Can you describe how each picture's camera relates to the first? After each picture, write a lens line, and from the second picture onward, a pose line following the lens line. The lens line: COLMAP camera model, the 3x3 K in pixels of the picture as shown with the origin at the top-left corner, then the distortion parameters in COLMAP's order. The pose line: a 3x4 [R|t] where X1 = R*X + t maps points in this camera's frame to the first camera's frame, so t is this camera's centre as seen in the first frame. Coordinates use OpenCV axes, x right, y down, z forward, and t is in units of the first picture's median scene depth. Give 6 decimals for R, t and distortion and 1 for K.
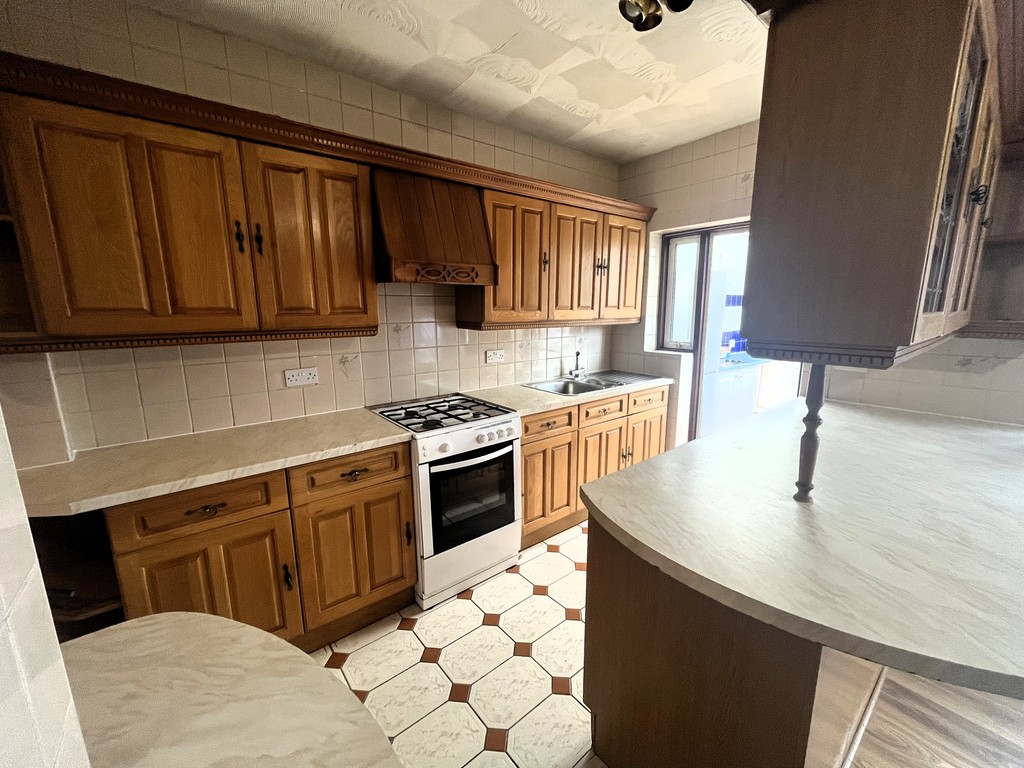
lens RADIAL K [[412.8, 0, 511.5], [0, 412.8, 383.1], [0, 0, 1]] dist [-0.003890, -0.000480]
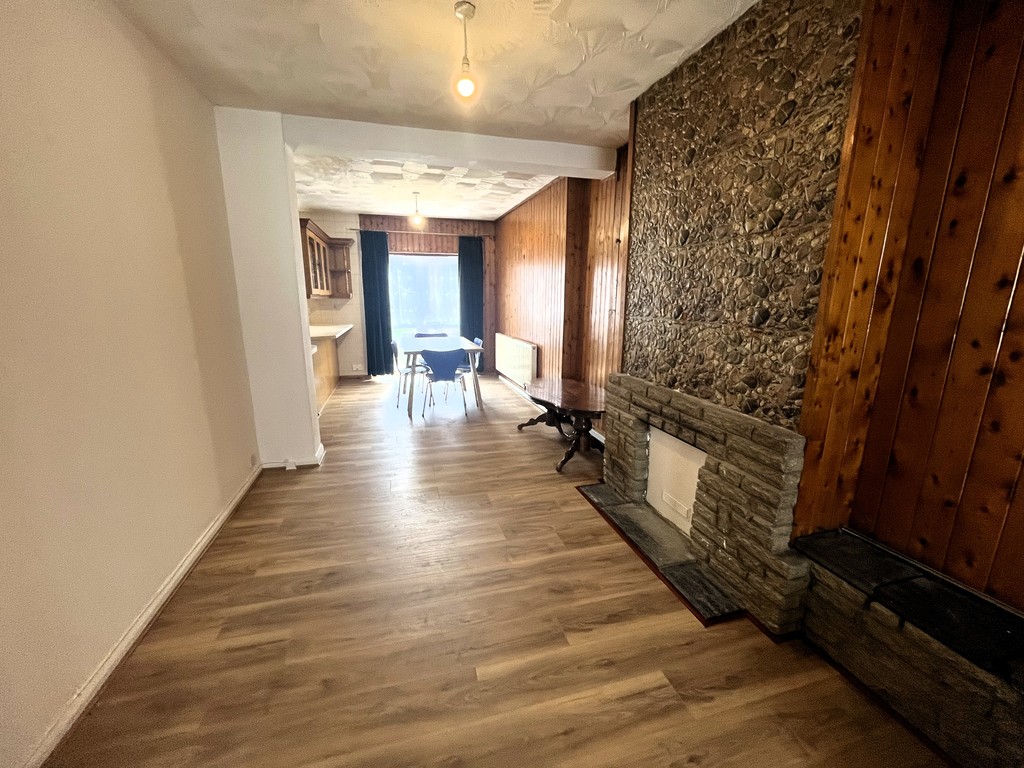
lens RADIAL K [[412.8, 0, 513.1], [0, 412.8, 384.2], [0, 0, 1]] dist [-0.003890, -0.000480]
pose [[0.406775, -0.183555, 0.894897, -0.864161], [0.161918, 0.978582, 0.127120, 0.230586], [-0.899064, 0.093190, 0.427784, -1.024395]]
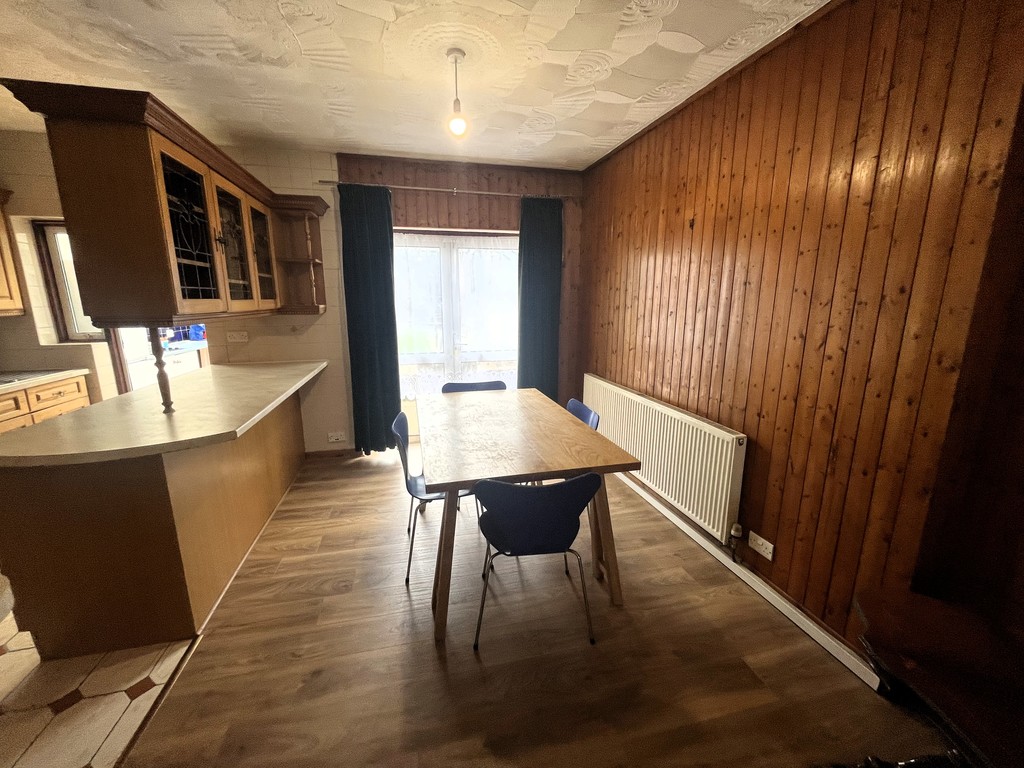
lens RADIAL K [[412.8, 0, 506.1], [0, 412.8, 383.8], [0, 0, 1]] dist [-0.003890, -0.000480]
pose [[0.436744, -0.180471, 0.881297, -0.055132], [0.162640, 0.979367, 0.119954, 0.072324], [-0.884761, 0.090945, 0.457085, -0.369140]]
